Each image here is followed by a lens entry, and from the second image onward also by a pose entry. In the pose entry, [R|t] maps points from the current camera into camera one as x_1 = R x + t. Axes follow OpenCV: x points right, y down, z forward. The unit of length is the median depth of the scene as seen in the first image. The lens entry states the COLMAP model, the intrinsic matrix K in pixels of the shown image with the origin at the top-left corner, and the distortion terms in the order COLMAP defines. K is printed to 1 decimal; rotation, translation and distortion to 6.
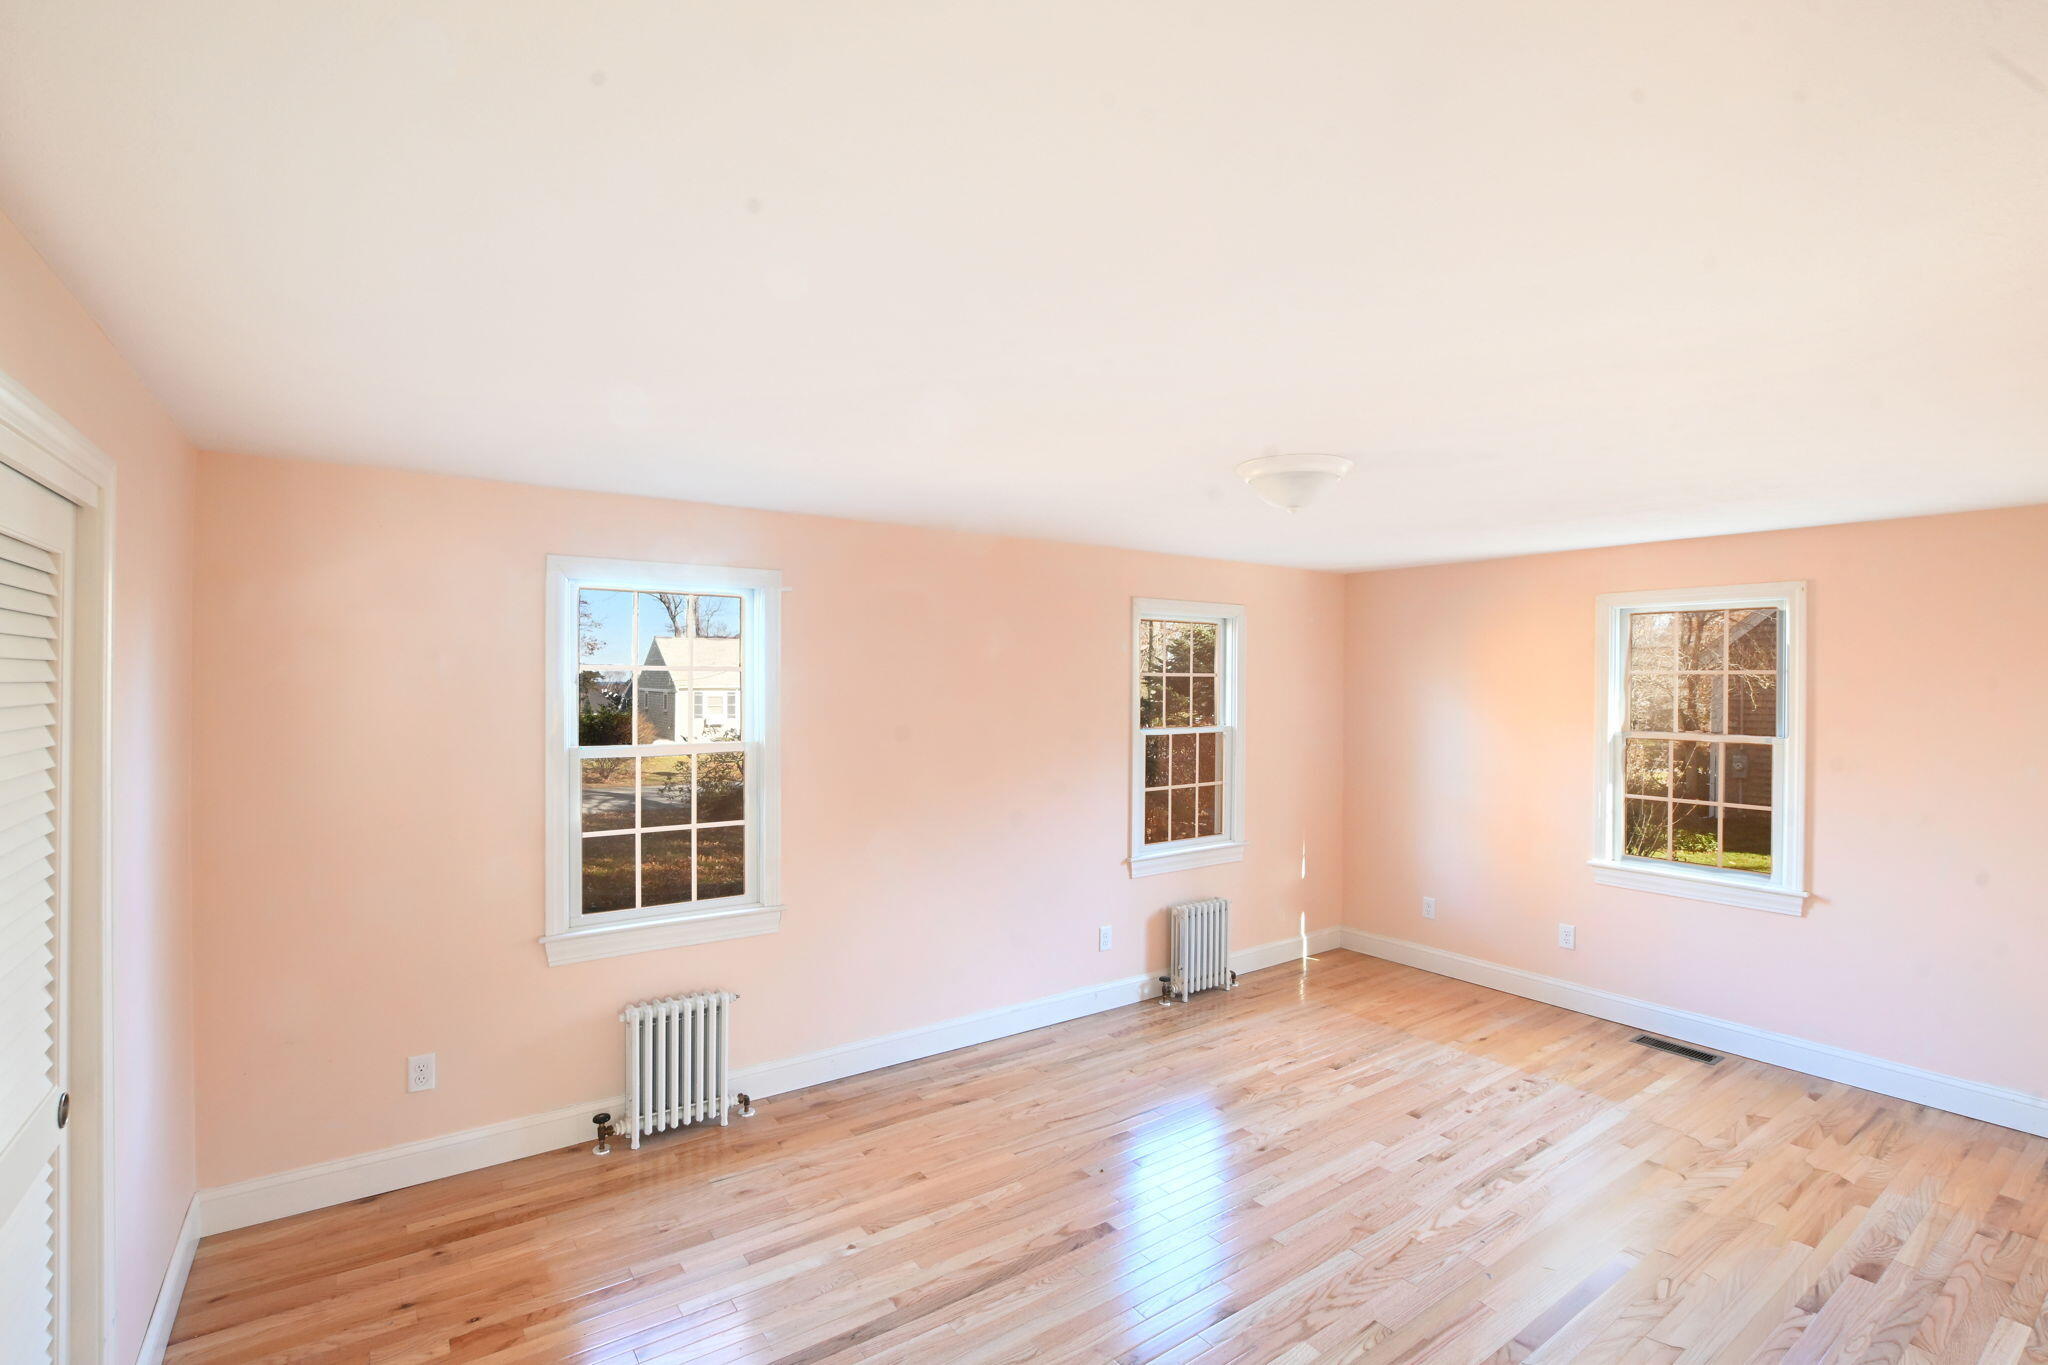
lens RADIAL K [[935.4, 0, 1032.6], [0, 935.4, 699.3], [0, 0, 1]] dist [-0.029996, 0.002738]
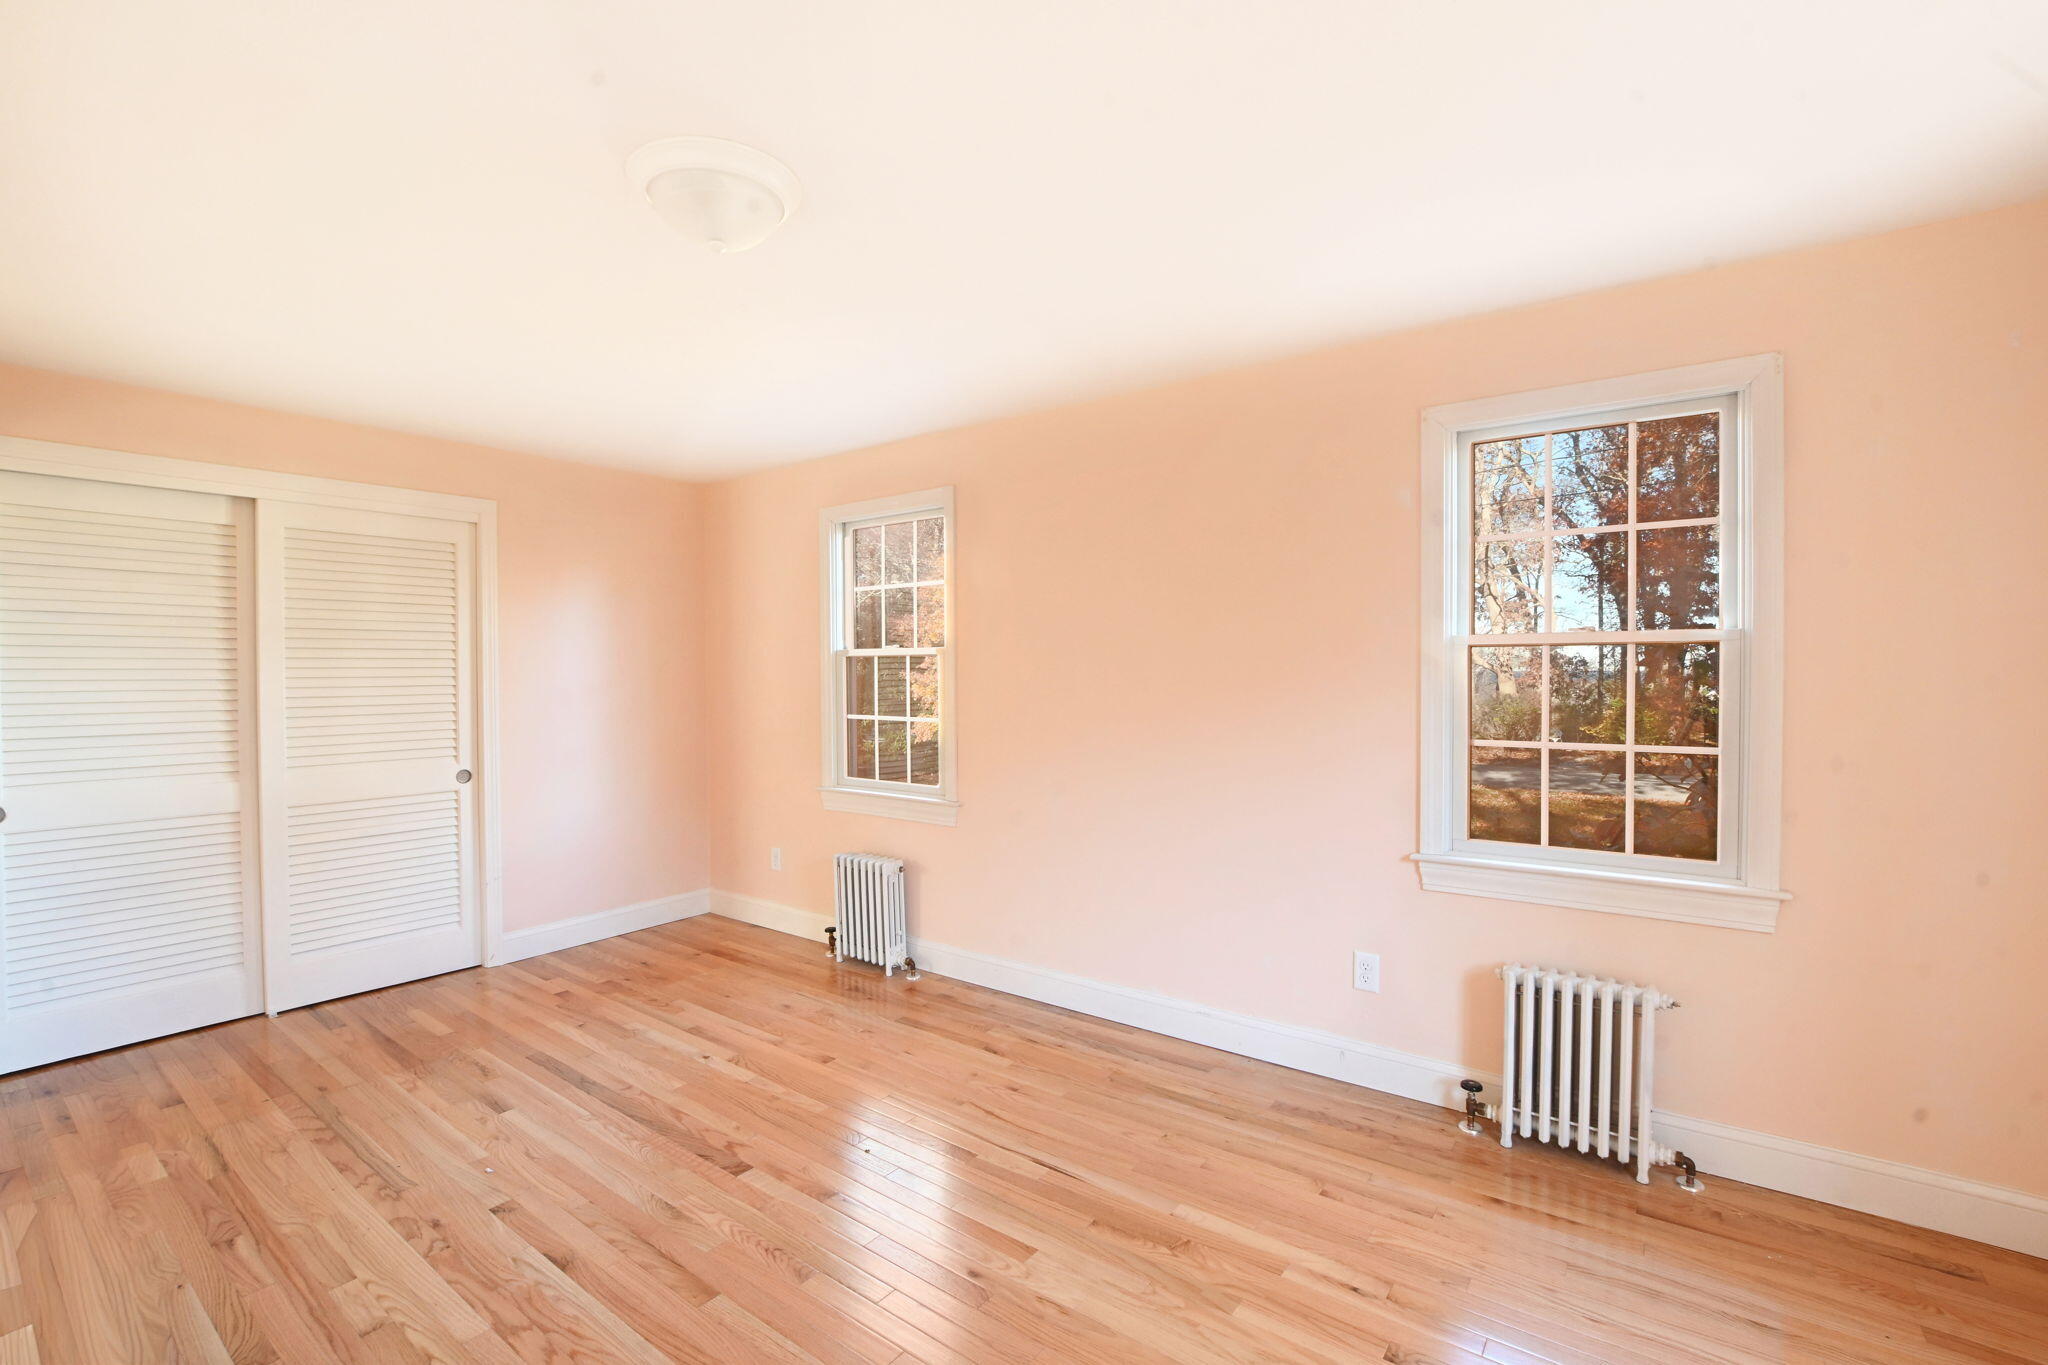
lens RADIAL K [[899.9, 0, 1024.0], [0, 899.9, 677.1], [0, 0, 1]] dist [-0.027218, 0.000680]
pose [[0.301787, 0.003529, -0.953369, 0.759098], [-0.009366, 0.999956, 0.000737, 0.079156], [0.953330, 0.008707, 0.301806, 0.784799]]
